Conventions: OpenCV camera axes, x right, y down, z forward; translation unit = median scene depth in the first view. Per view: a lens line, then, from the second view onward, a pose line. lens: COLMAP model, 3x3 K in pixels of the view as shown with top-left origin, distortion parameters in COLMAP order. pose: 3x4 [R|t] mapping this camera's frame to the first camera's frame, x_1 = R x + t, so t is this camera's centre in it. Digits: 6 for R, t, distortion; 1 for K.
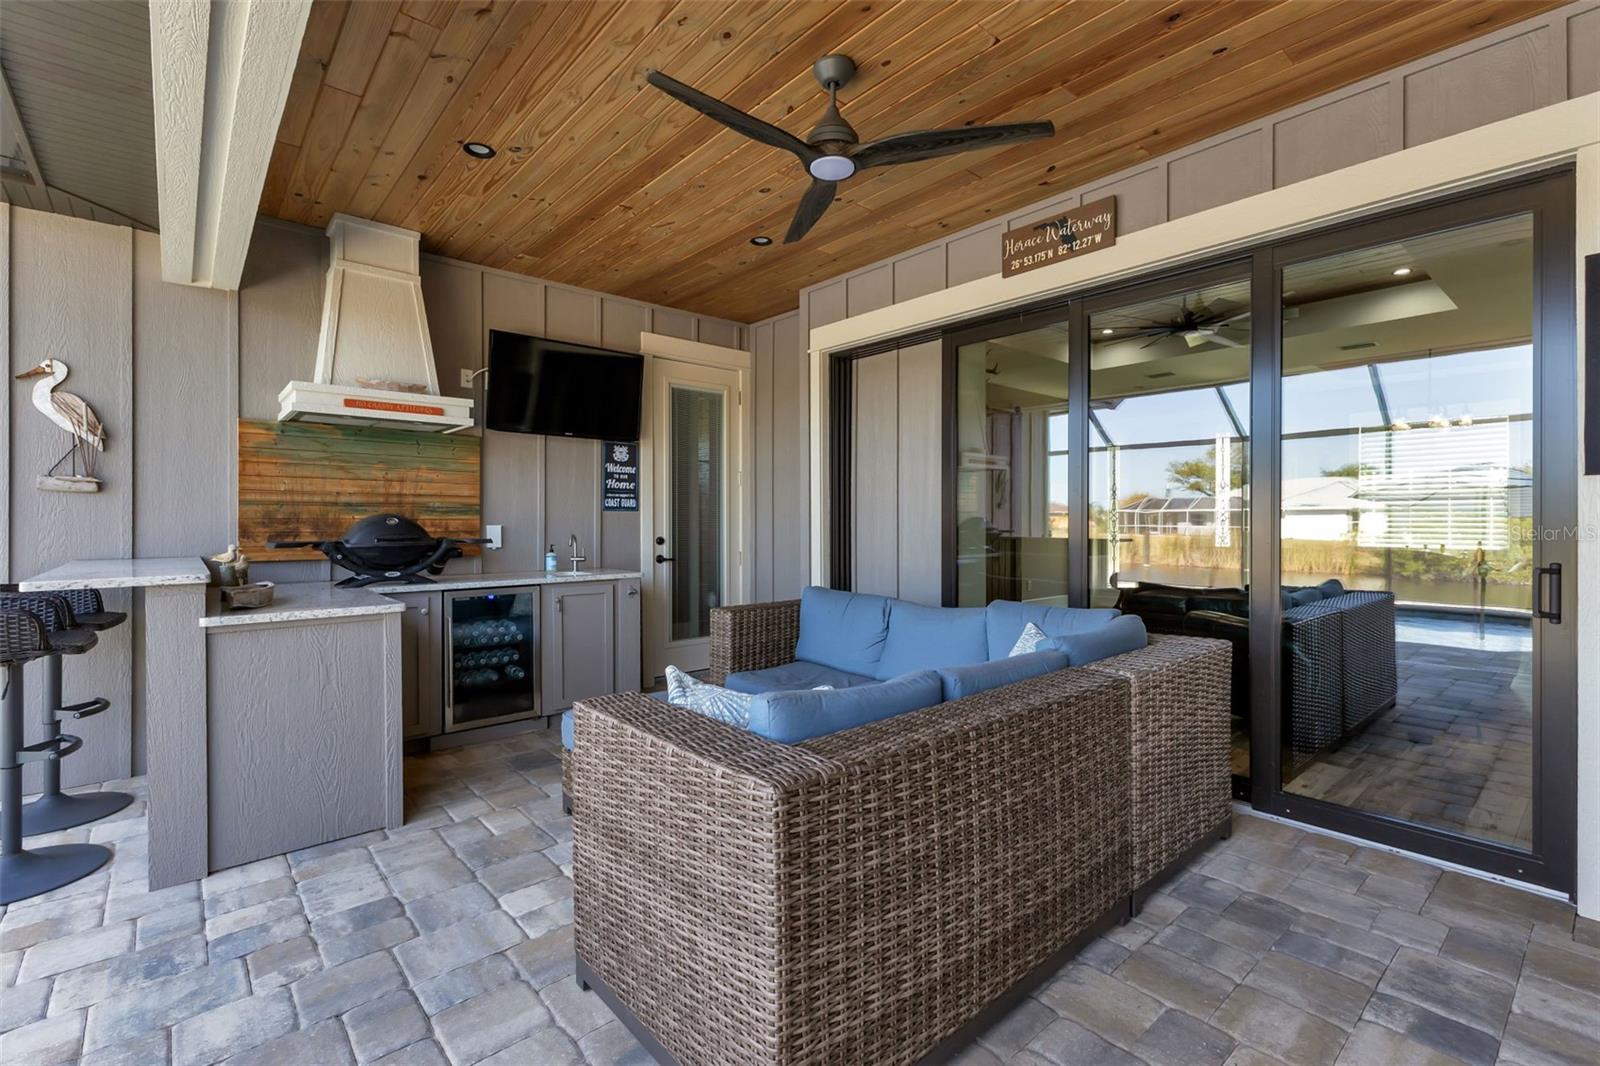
lens RADIAL K [[722.6, 0, 801.2], [0, 722.6, 525.4], [0, 0, 1]] dist [0.007020, -0.000342]
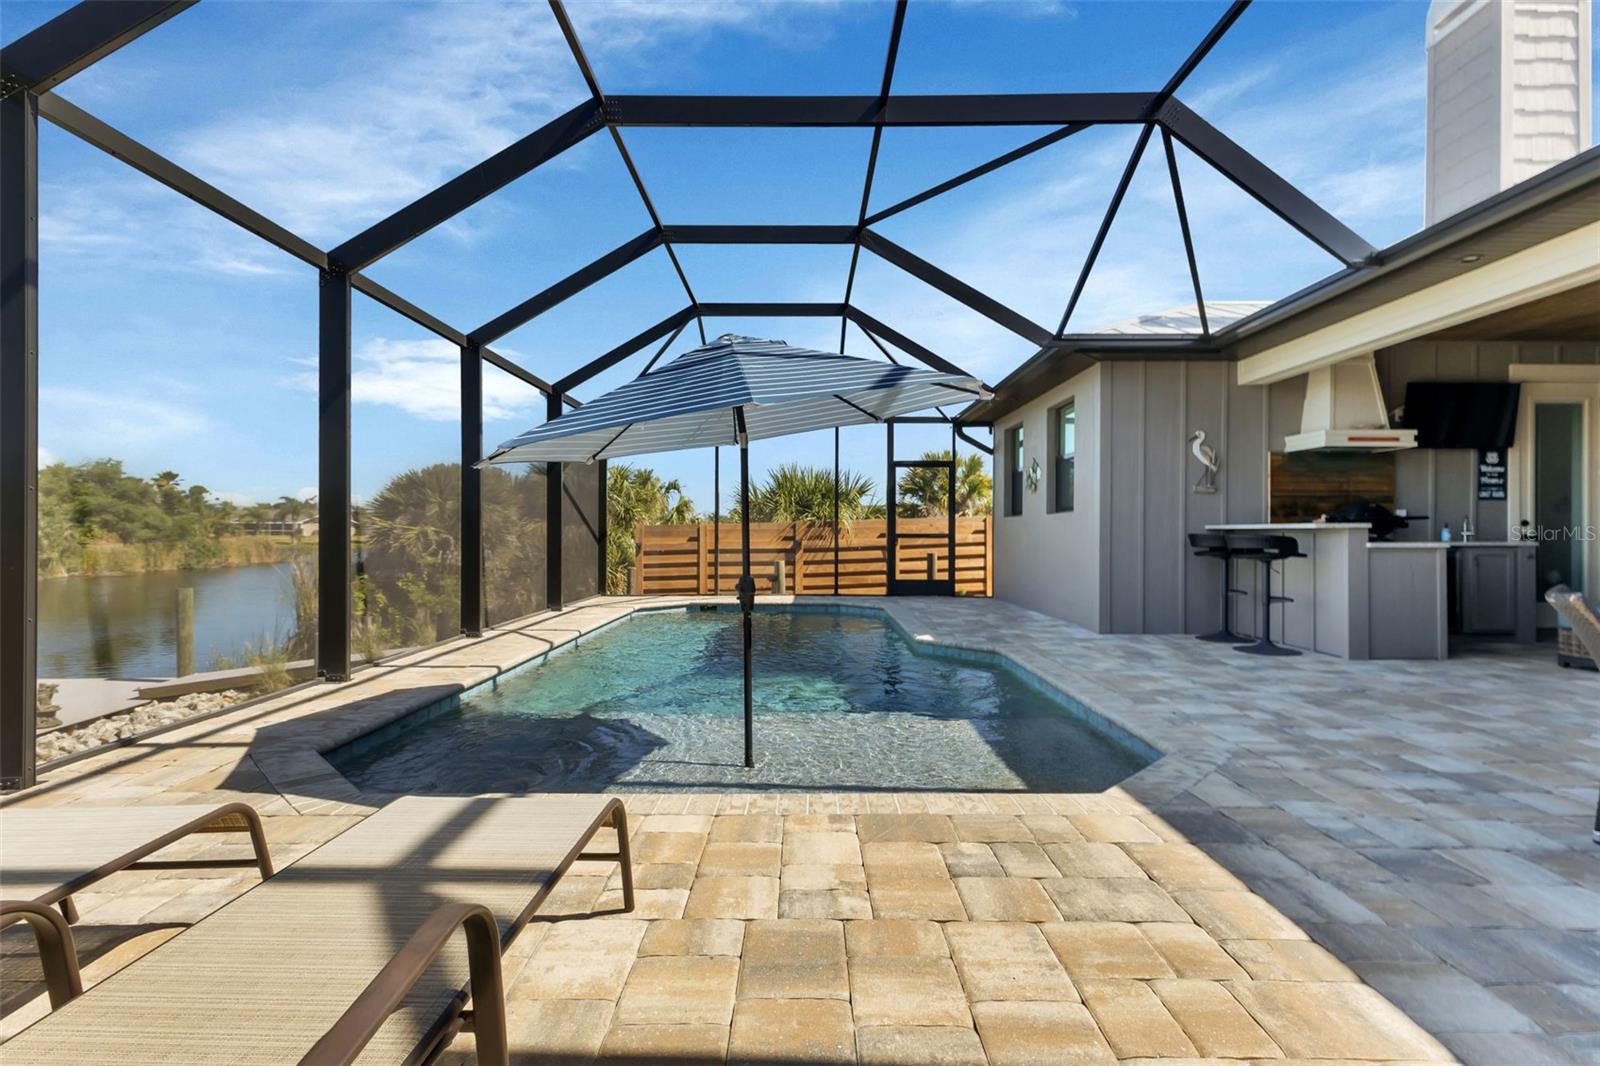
lens RADIAL K [[754.5, 0, 805.2], [0, 754.5, 531.6], [0, 0, 1]] dist [0.005553, 0.000307]
pose [[0.755991, 0.000709, -0.654582, -0.367734], [-0.007429, 0.999944, -0.007496, 0.073745], [0.654540, 0.010530, 0.755954, -1.139441]]
